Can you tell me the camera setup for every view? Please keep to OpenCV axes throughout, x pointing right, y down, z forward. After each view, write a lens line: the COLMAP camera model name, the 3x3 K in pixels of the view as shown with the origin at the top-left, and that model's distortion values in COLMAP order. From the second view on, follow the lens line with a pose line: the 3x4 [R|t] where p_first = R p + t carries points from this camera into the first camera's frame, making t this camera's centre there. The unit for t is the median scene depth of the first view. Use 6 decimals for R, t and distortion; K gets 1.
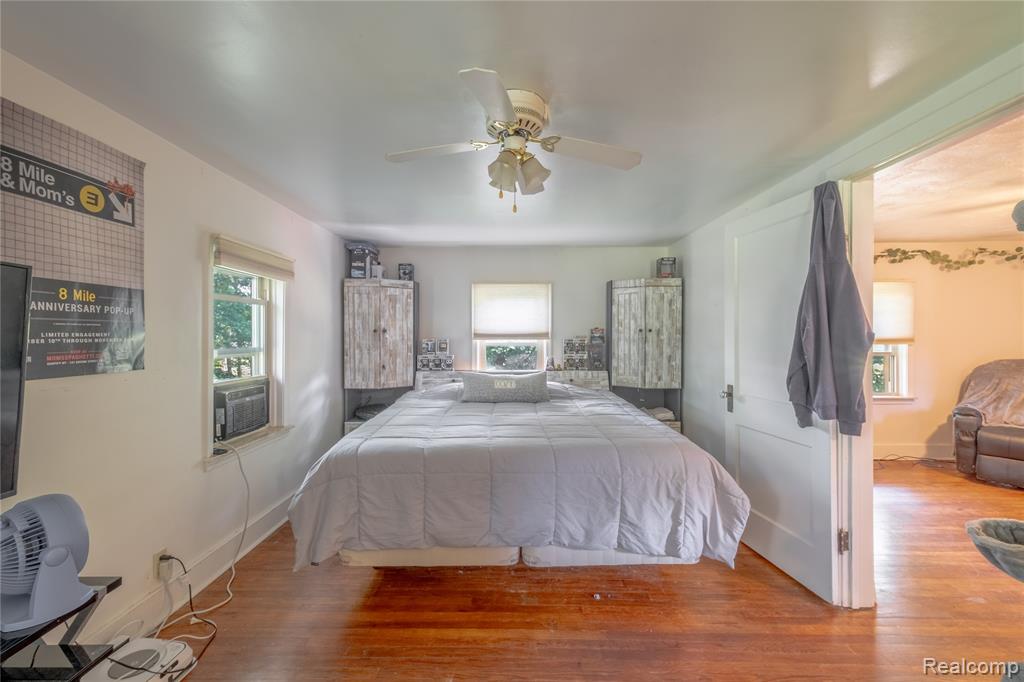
lens RADIAL K [[438.5, 0, 512.0], [0, 438.5, 341.0], [0, 0, 1]] dist [0.004485, 0.000557]
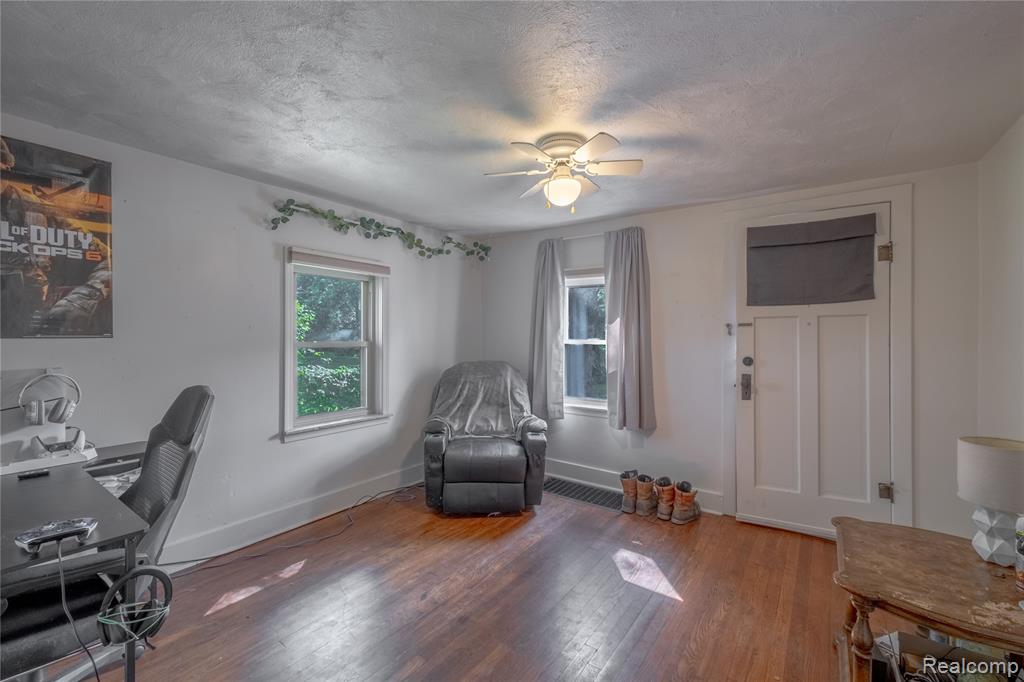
lens RADIAL K [[438.5, 0, 512.0], [0, 438.5, 341.0], [0, 0, 1]] dist [0.004485, 0.000557]
pose [[0.579287, -0.003900, 0.815114, 0.419252], [-0.001322, 0.999983, 0.005723, -0.006630], [-0.815123, -0.004393, 0.579272, 0.384930]]
